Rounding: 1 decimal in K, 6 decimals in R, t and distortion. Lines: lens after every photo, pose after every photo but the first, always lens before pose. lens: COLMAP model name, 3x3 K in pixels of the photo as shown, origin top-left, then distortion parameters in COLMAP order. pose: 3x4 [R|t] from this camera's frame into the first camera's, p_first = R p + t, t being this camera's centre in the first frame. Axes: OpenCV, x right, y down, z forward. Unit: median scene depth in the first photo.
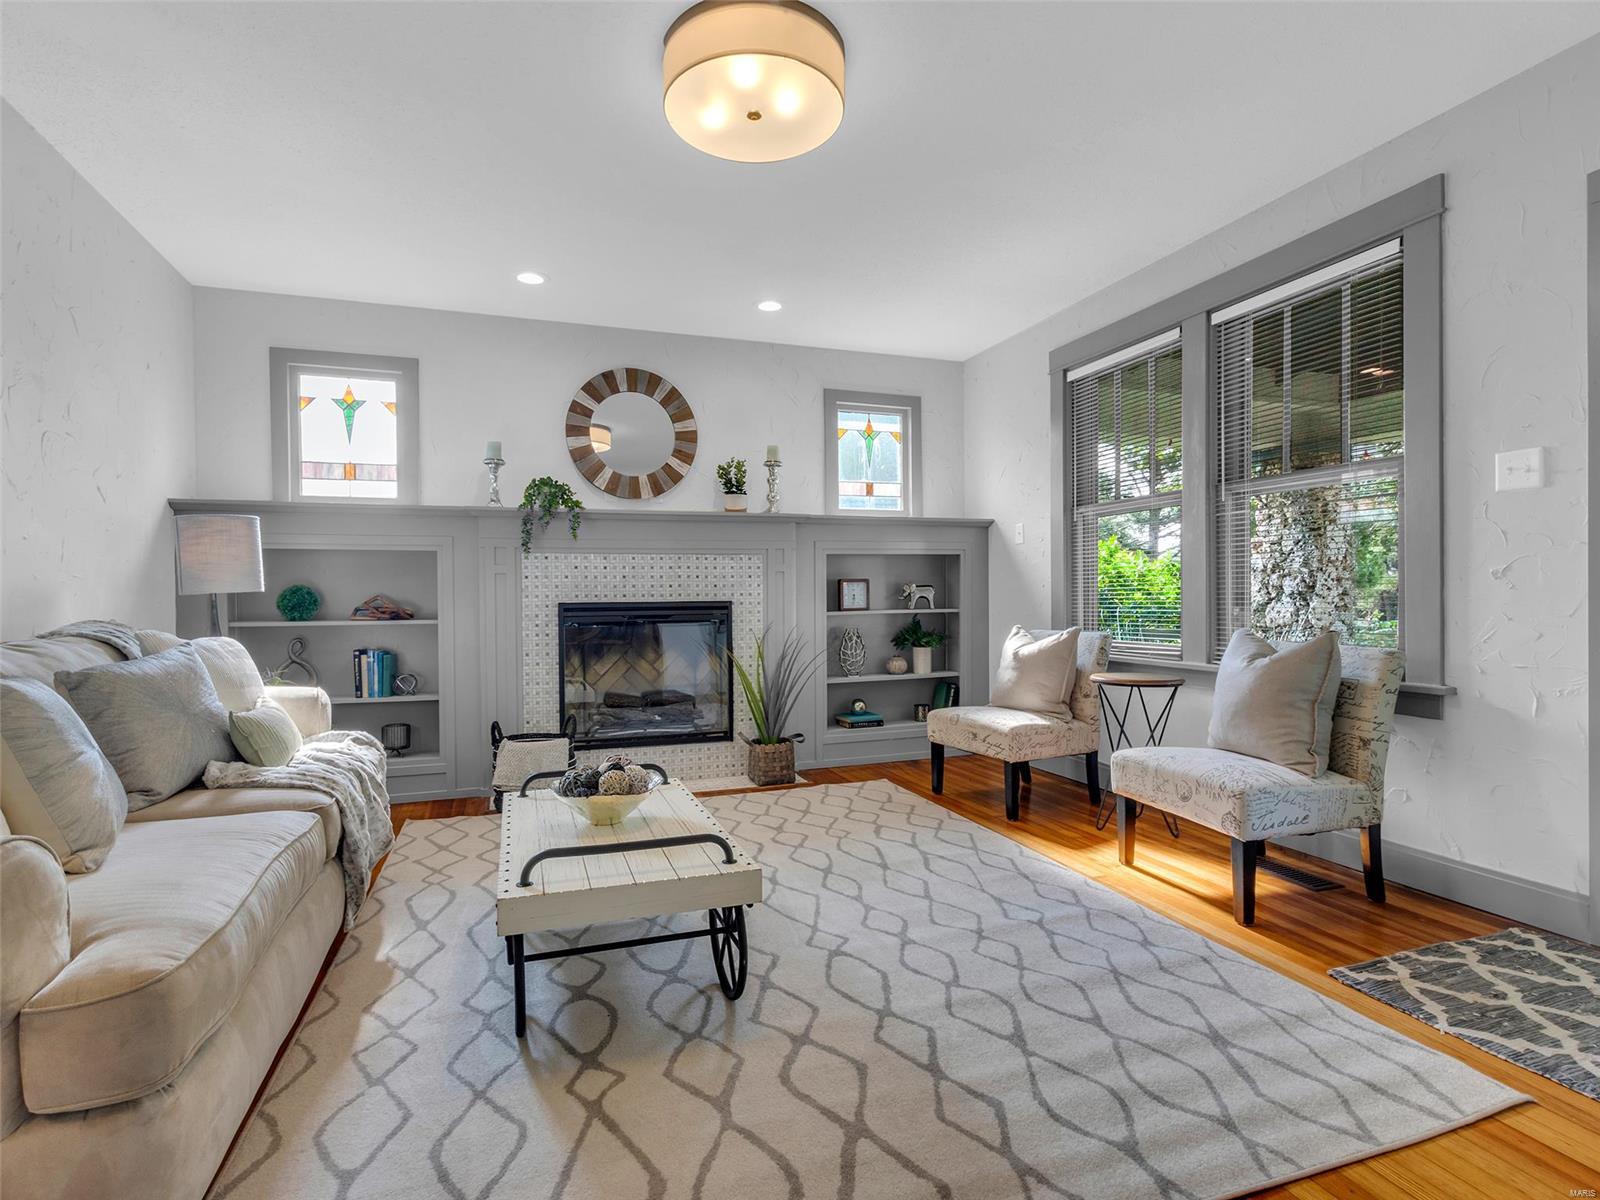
lens RADIAL K [[807.2, 0, 794.3], [0, 807.2, 599.5], [0, 0, 1]] dist [-0.006658, -0.000119]
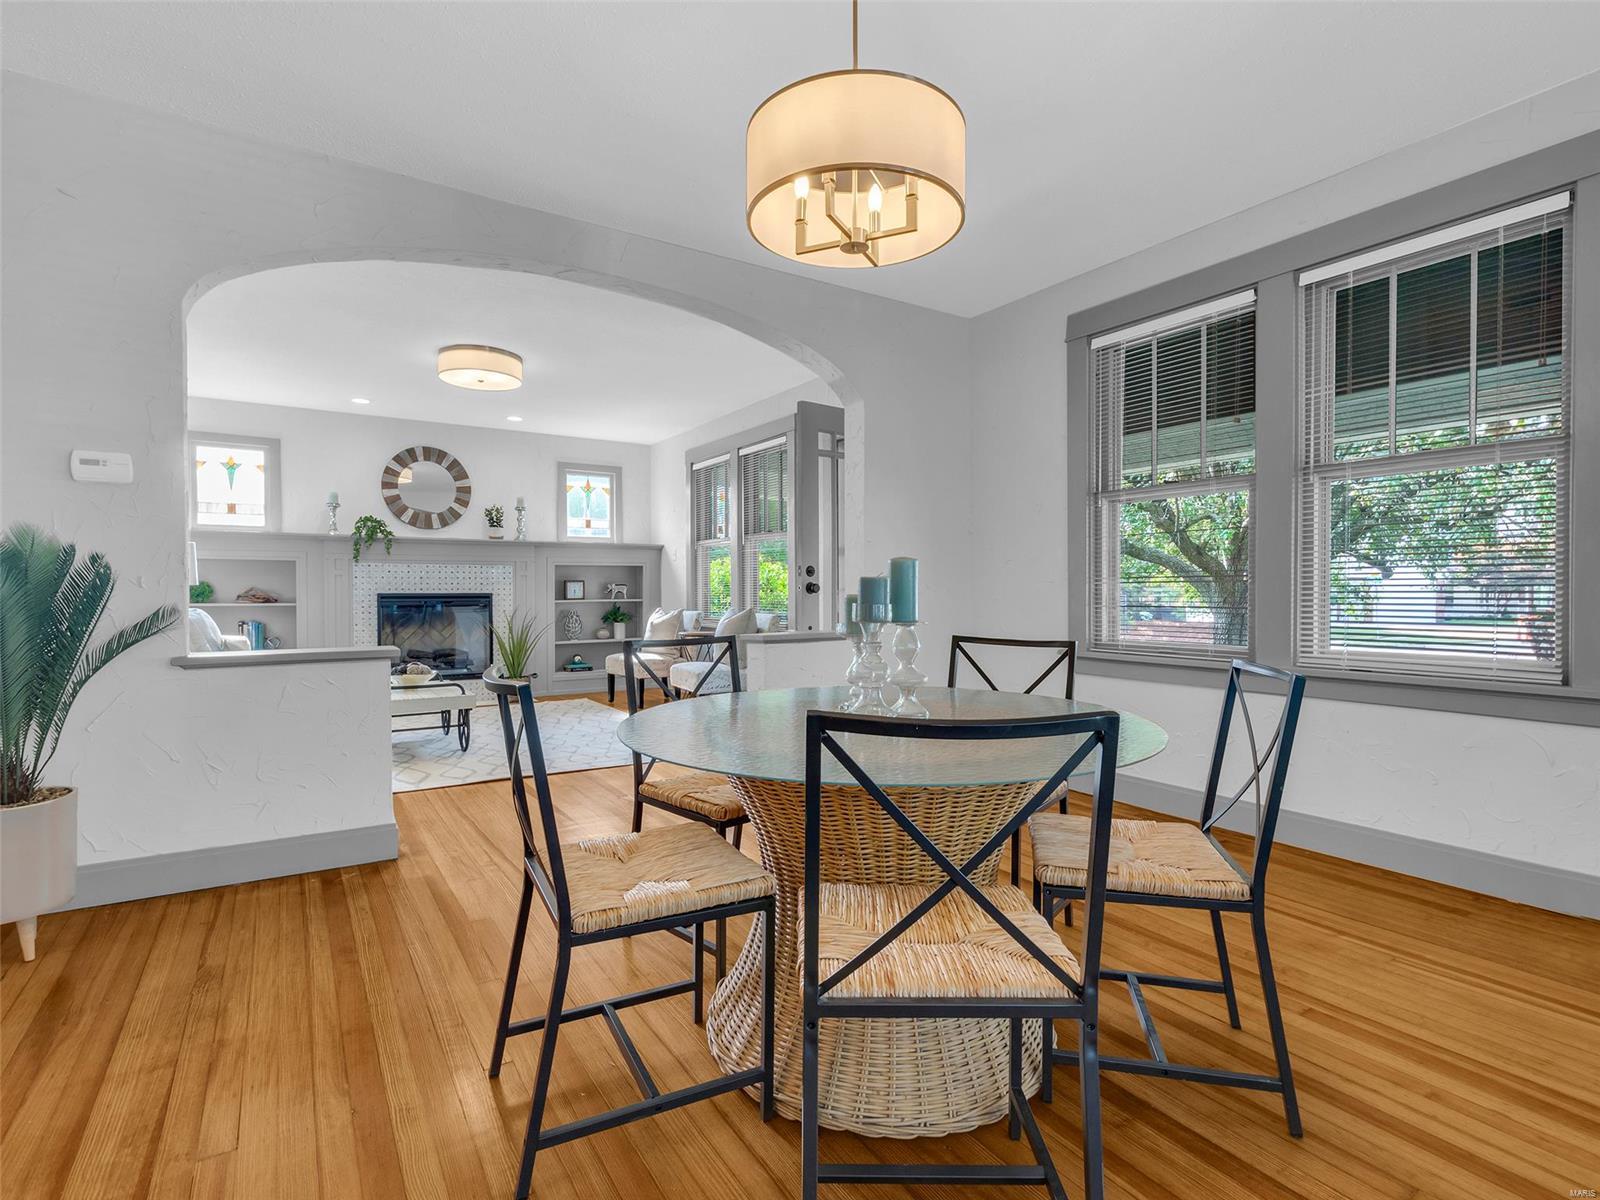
lens RADIAL K [[807.2, 0, 807.4], [0, 807.2, 603.0], [0, 0, 1]] dist [-0.006658, -0.000119]
pose [[0.972845, 0.003771, 0.231425, 0.160957], [-0.005636, 0.999957, 0.007398, 0.005912], [-0.231387, -0.008501, 0.972825, -0.716430]]
